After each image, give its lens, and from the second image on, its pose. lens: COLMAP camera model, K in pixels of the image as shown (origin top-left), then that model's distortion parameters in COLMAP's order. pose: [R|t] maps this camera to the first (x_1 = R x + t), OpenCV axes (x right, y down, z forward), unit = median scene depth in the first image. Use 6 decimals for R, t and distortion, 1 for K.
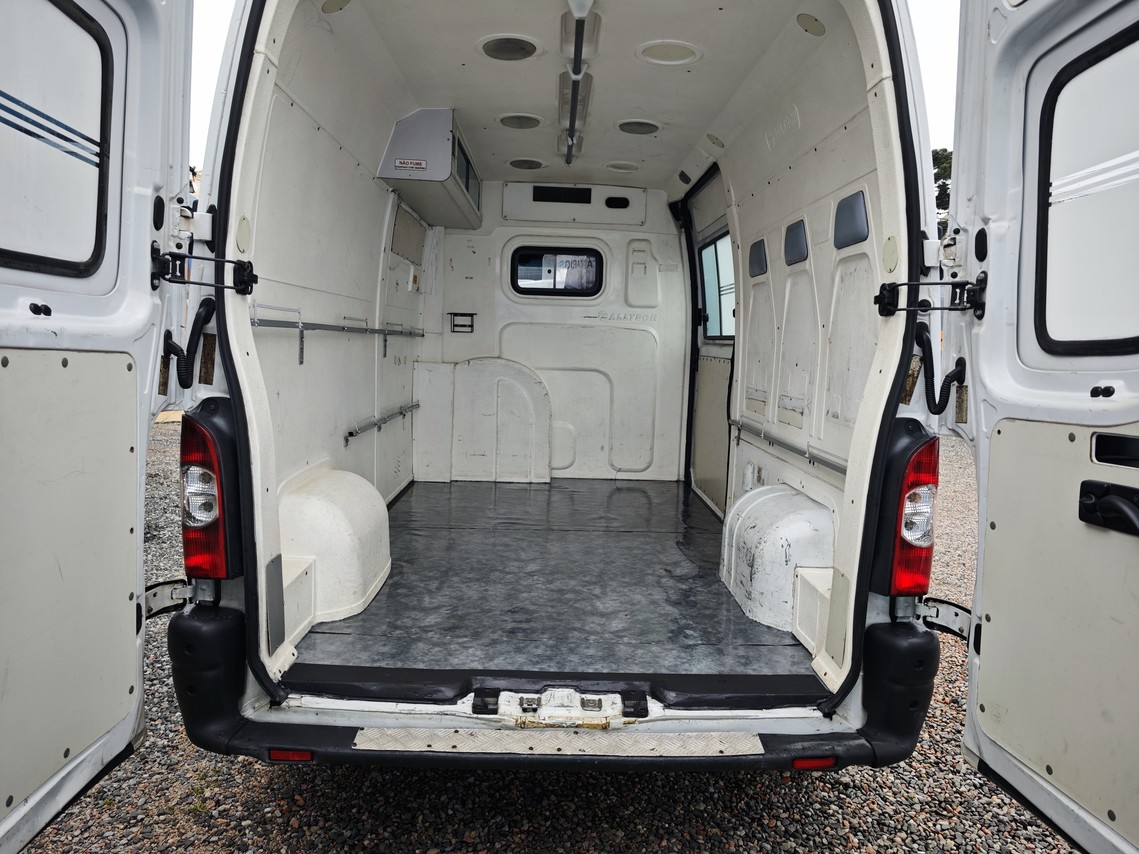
lens RADIAL K [[778.4, 0, 570.1], [0, 778.4, 422.4], [0, 0, 1]] dist [0.016060, -0.022677]
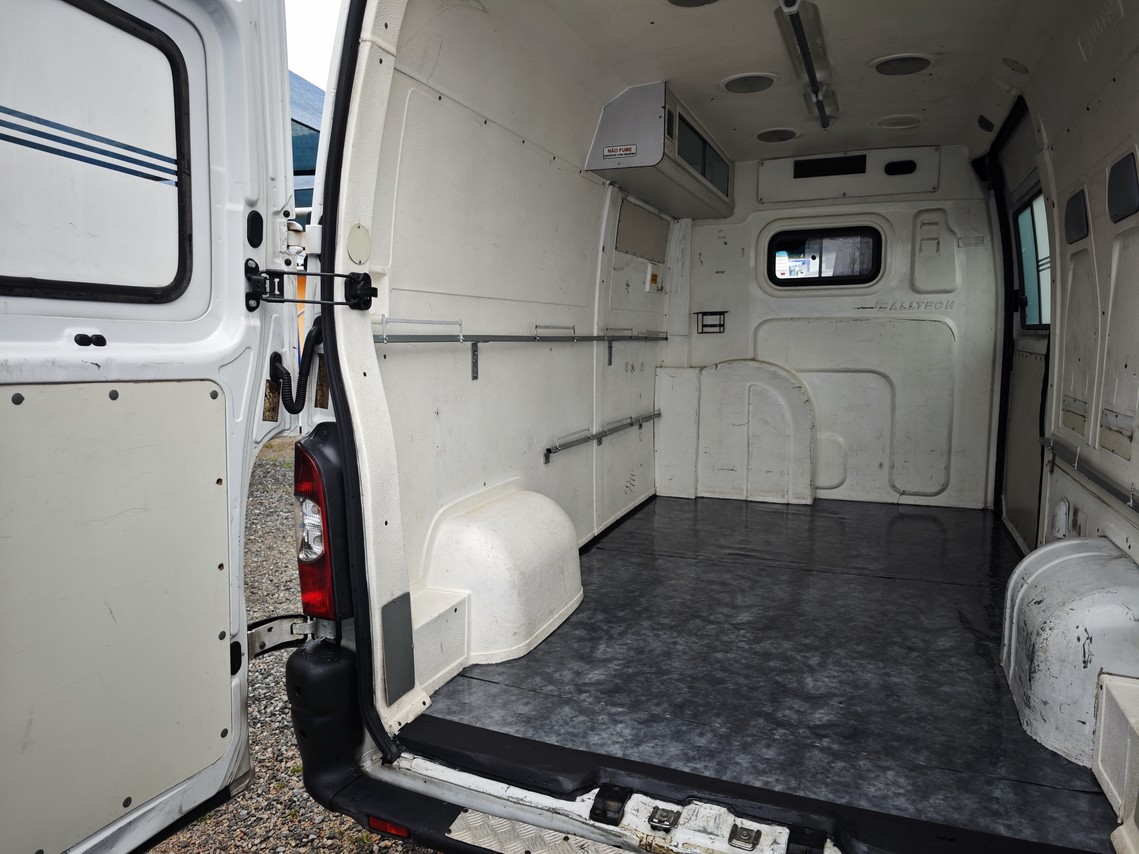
lens RADIAL K [[778.4, 0, 562.8], [0, 778.4, 422.7], [0, 0, 1]] dist [0.016060, -0.022677]
pose [[0.915092, 0.005984, -0.403200, 0.139932], [-0.004868, 0.999981, 0.003794, -0.029386], [0.403215, -0.001509, 0.915104, 0.210824]]
